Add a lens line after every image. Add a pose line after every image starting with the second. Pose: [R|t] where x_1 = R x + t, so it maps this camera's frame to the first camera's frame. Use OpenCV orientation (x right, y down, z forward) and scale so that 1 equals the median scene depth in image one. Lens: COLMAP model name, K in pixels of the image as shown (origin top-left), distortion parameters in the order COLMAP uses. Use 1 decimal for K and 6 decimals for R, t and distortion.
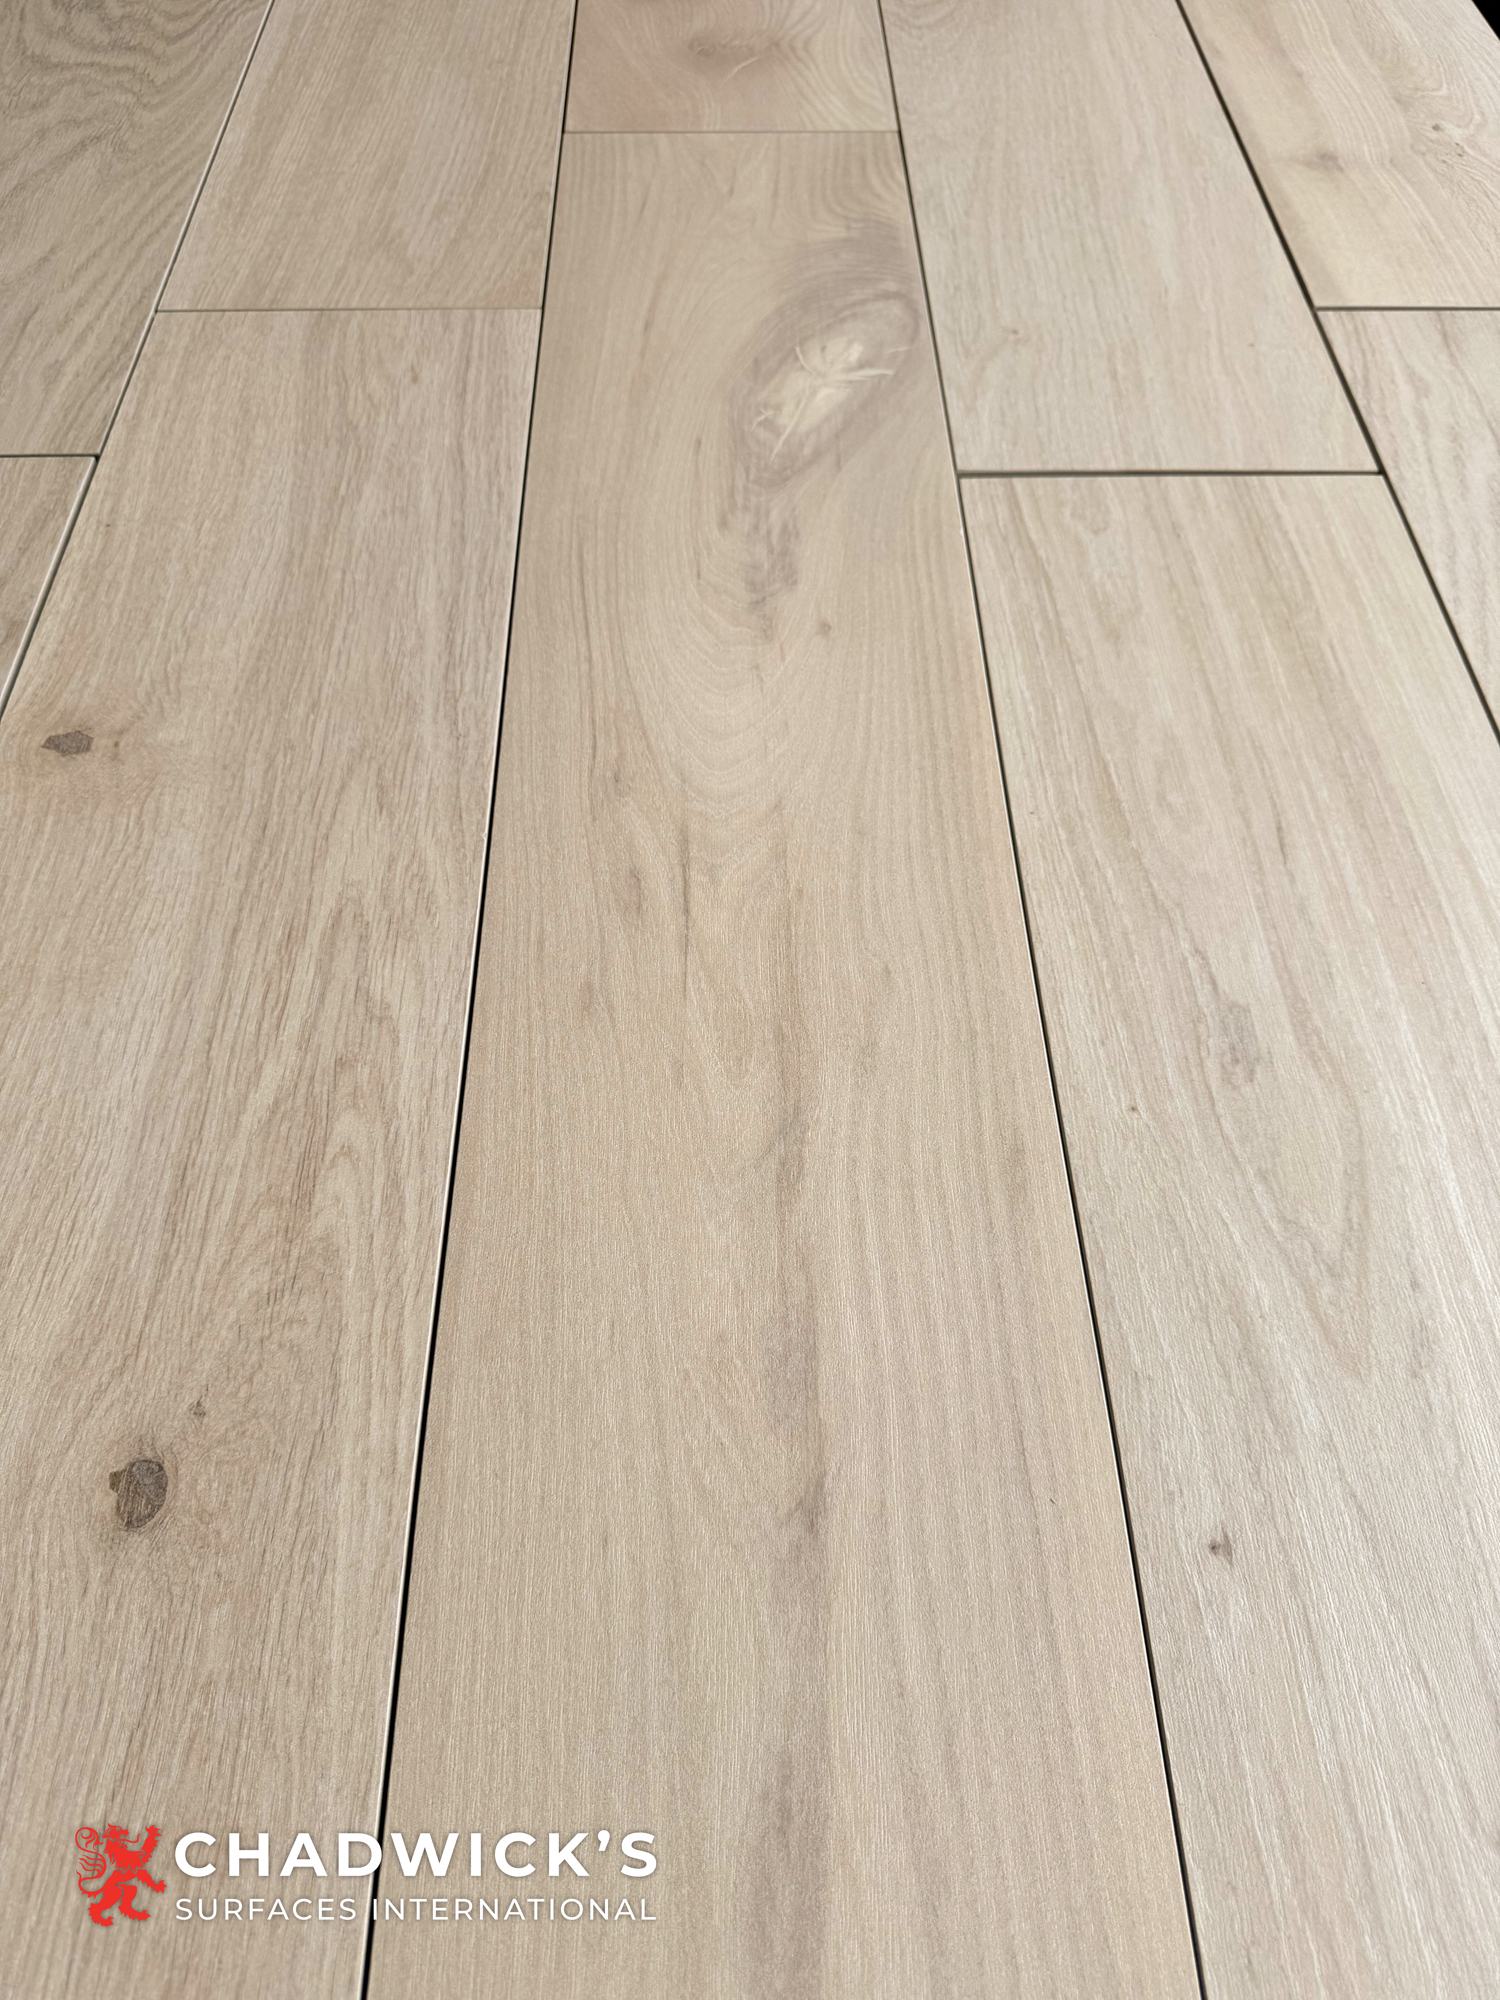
lens RADIAL K [[1411.2, 0, 757.9], [0, 1411.2, 999.8], [0, 0, 1]] dist [0.041256, -0.066393]
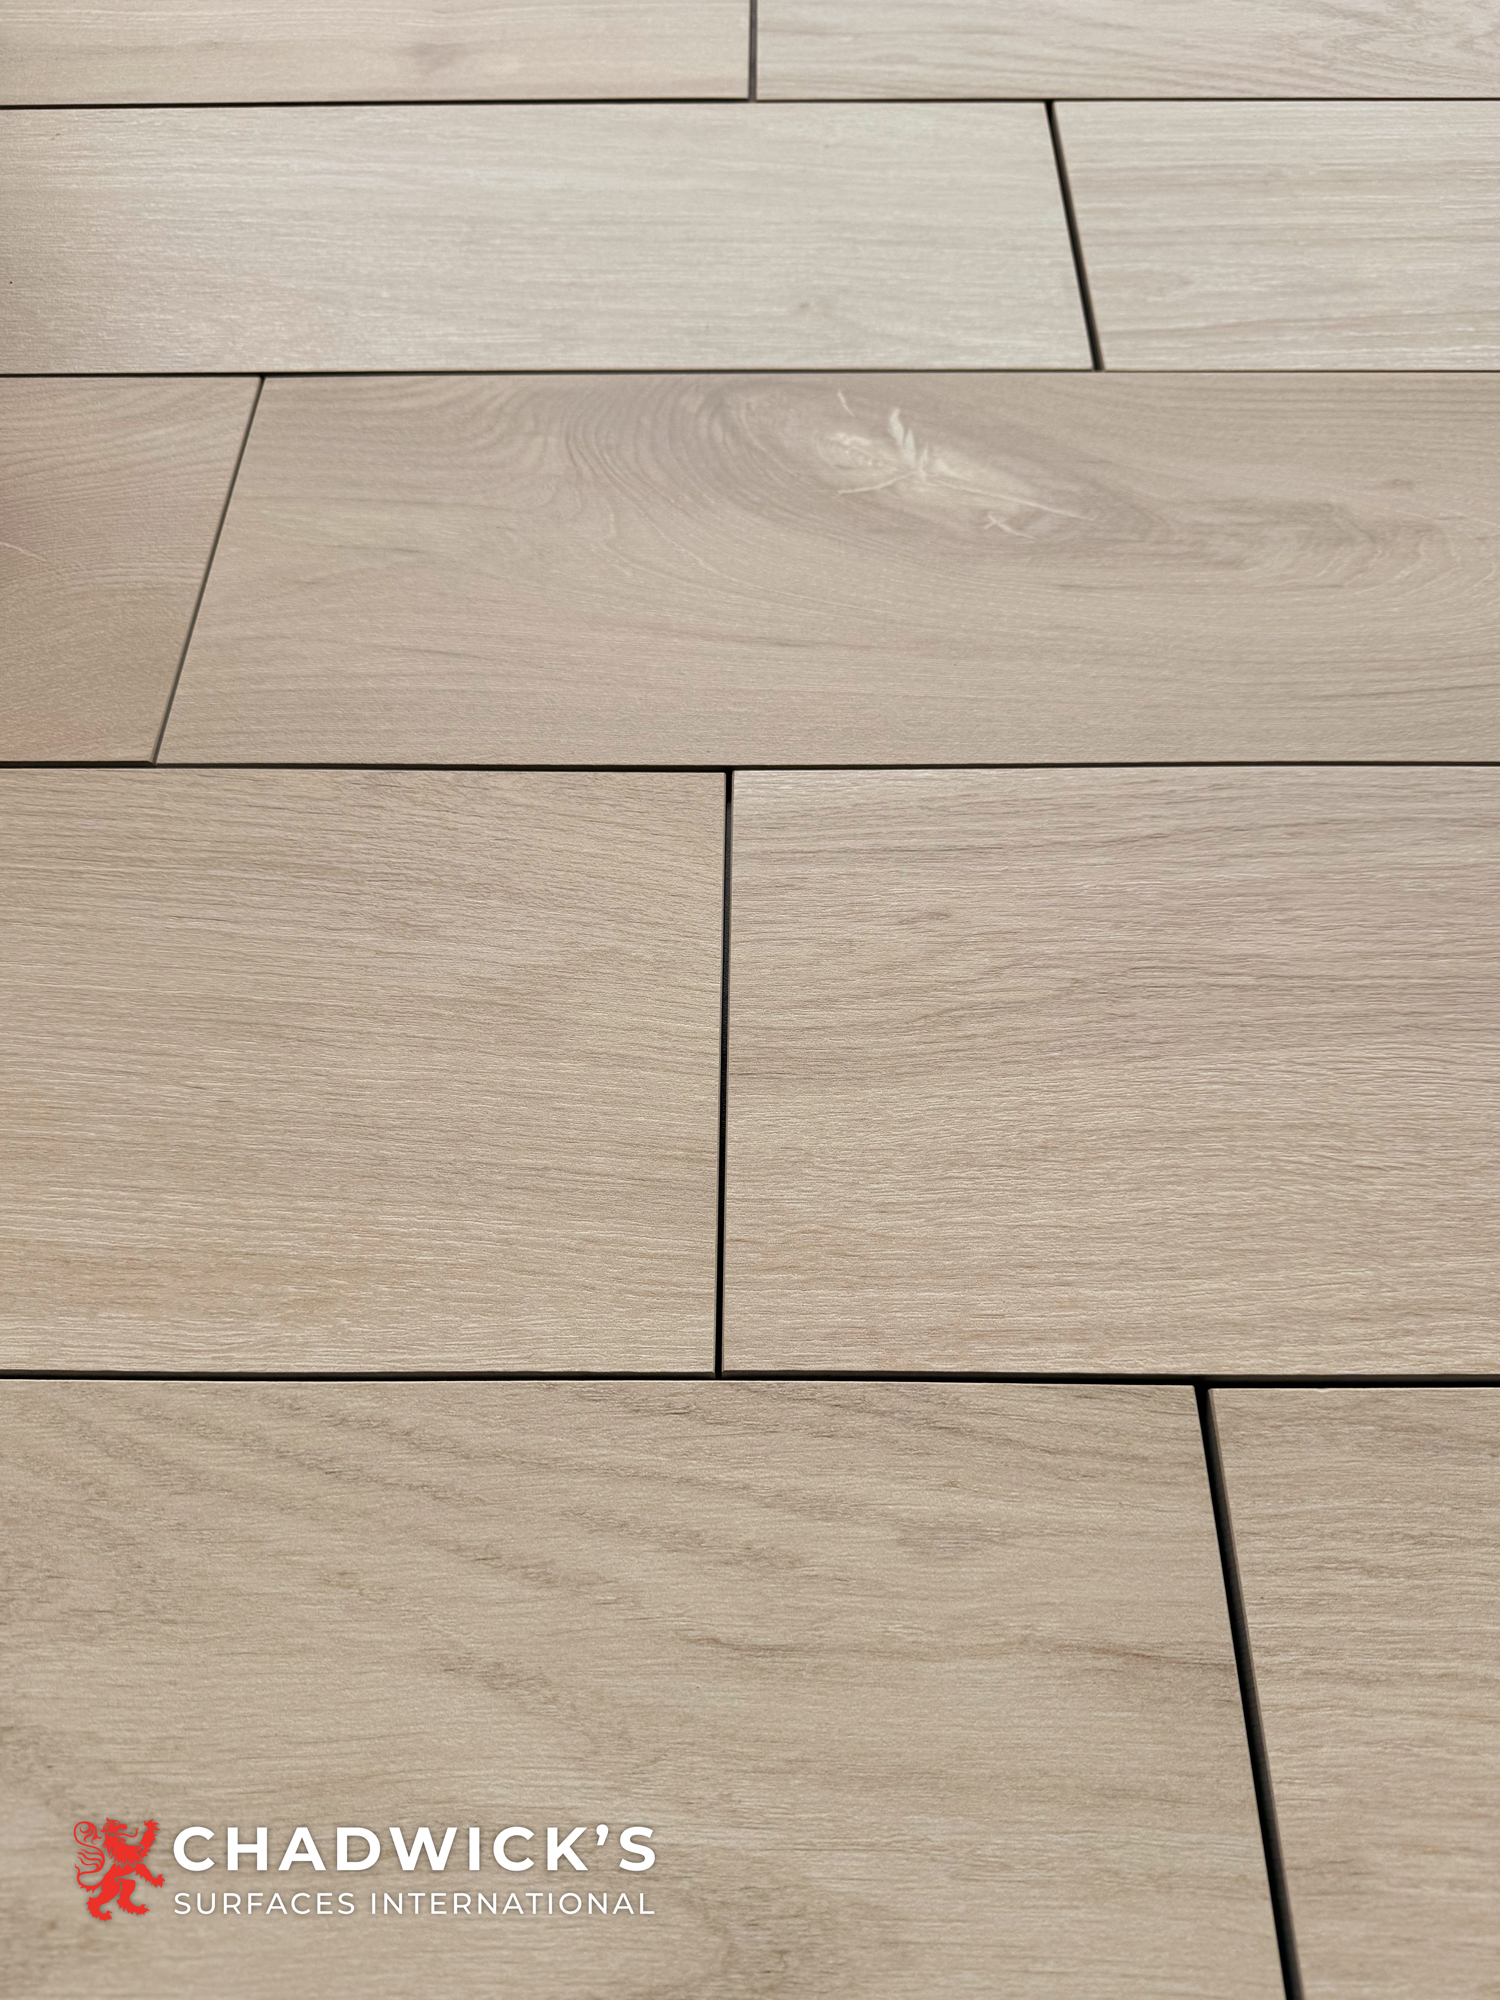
lens RADIAL K [[1411.2, 0, 742.9], [0, 1411.2, 1015.8], [0, 0, 1]] dist [0.041256, -0.066393]
pose [[0.034698, -0.866586, 0.497820, -0.808410], [0.833657, 0.299823, 0.463814, -1.071804], [-0.551192, 0.398917, 0.732839, 0.843676]]
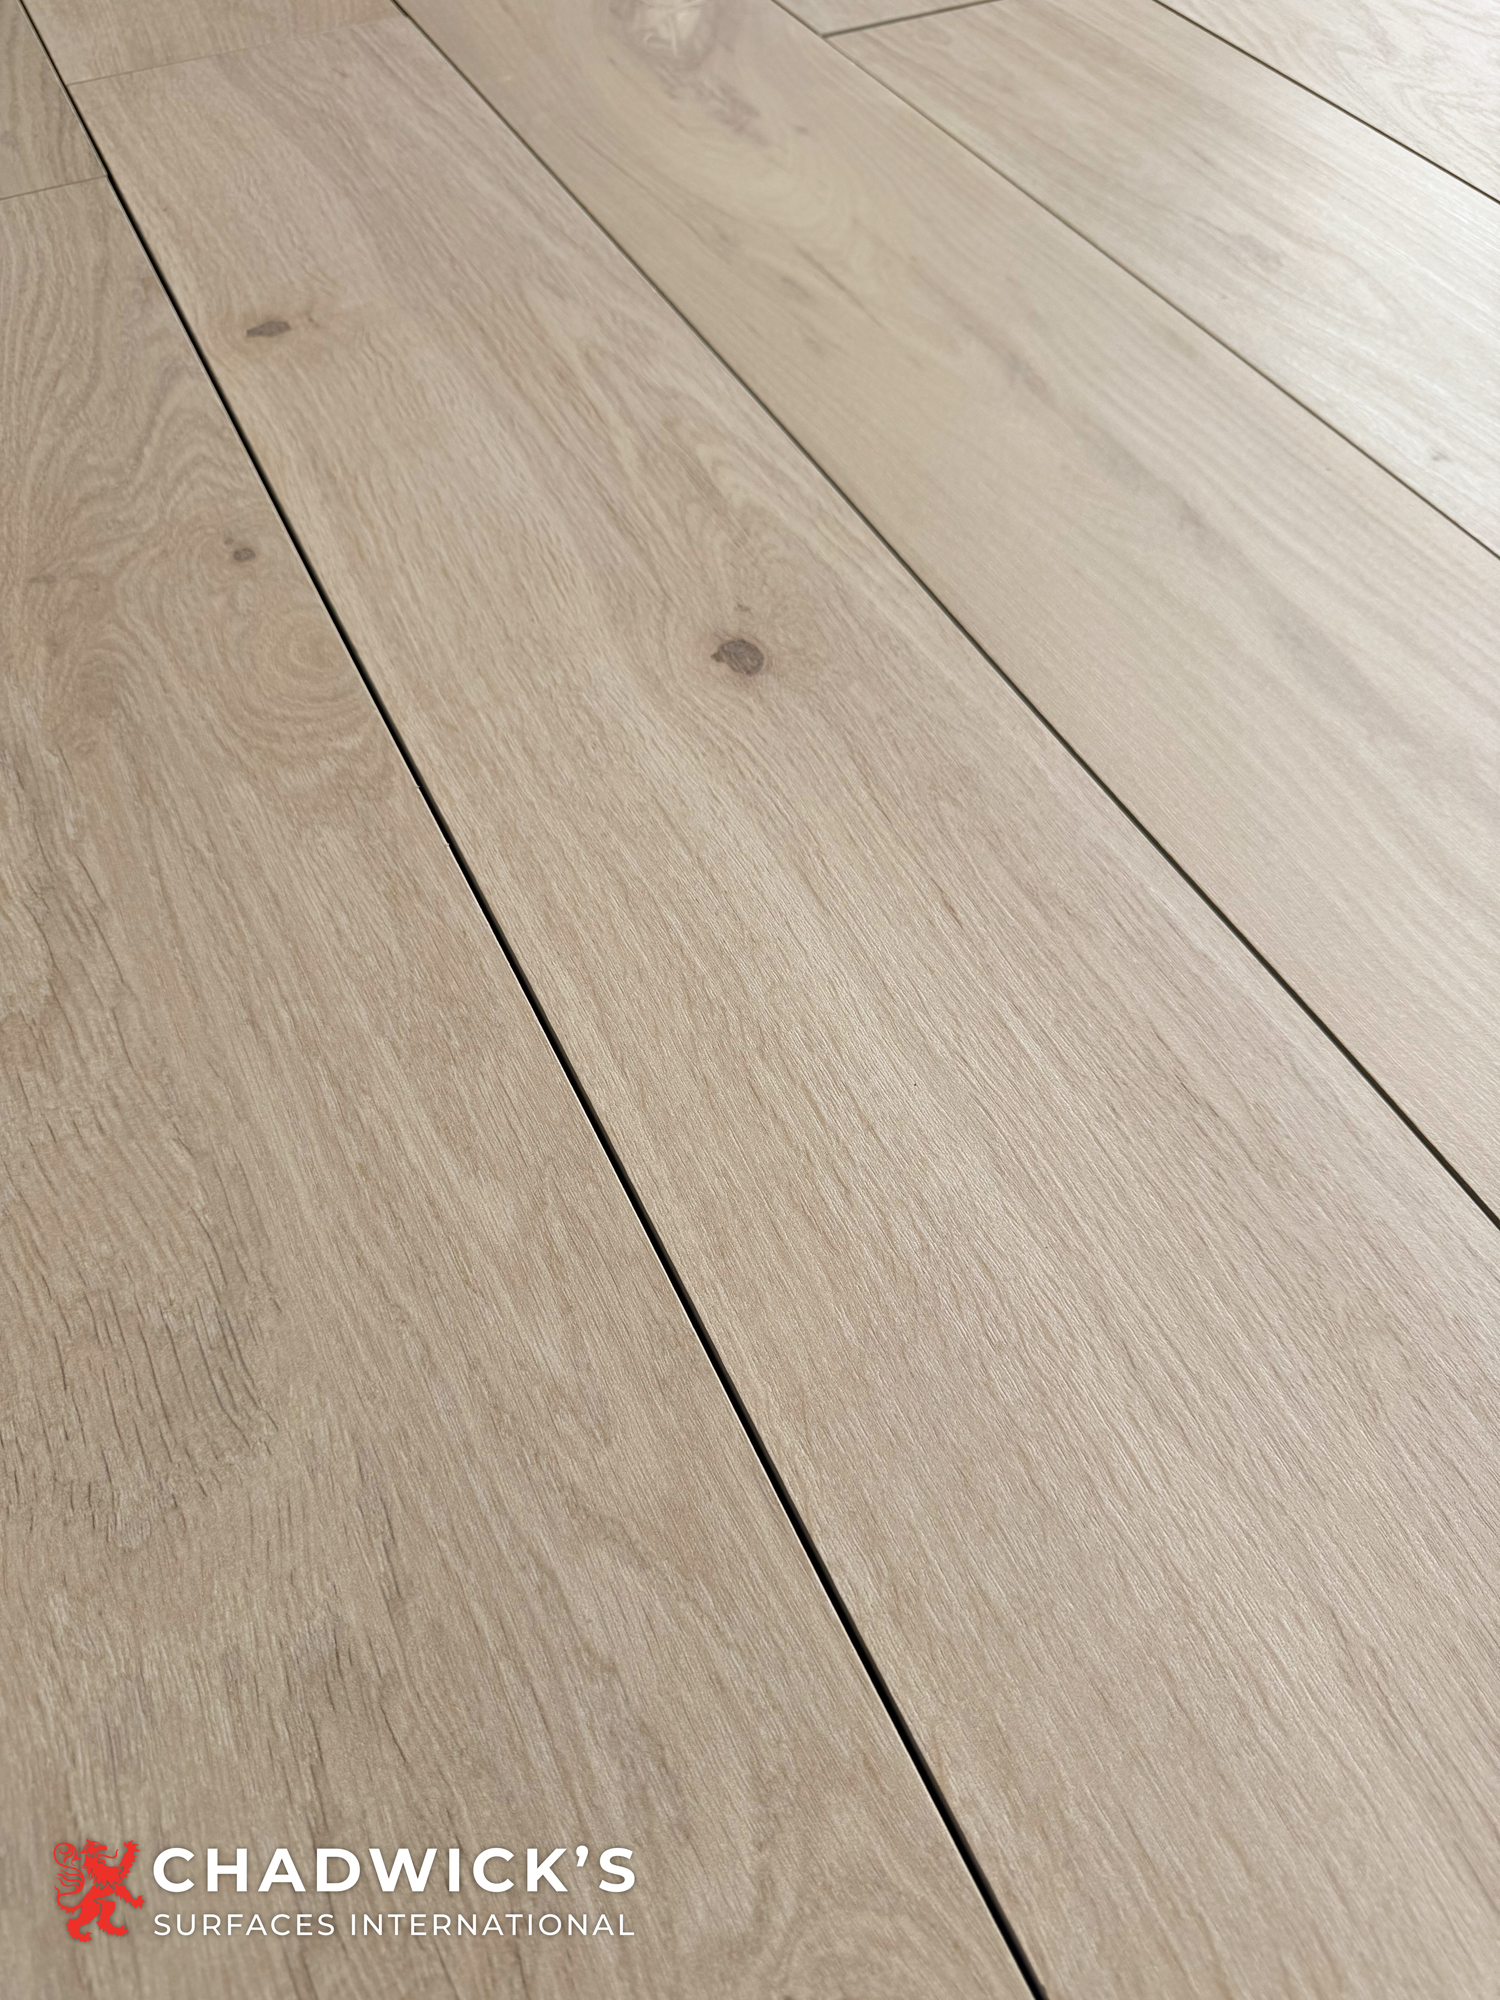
lens RADIAL K [[1411.2, 0, 750.8], [0, 1411.2, 1000.4], [0, 0, 1]] dist [0.041256, -0.066393]
pose [[0.903811, -0.355637, 0.238010, -0.657864], [0.363621, 0.931482, 0.011029, 0.488965], [-0.225624, 0.076578, 0.971200, -0.157002]]
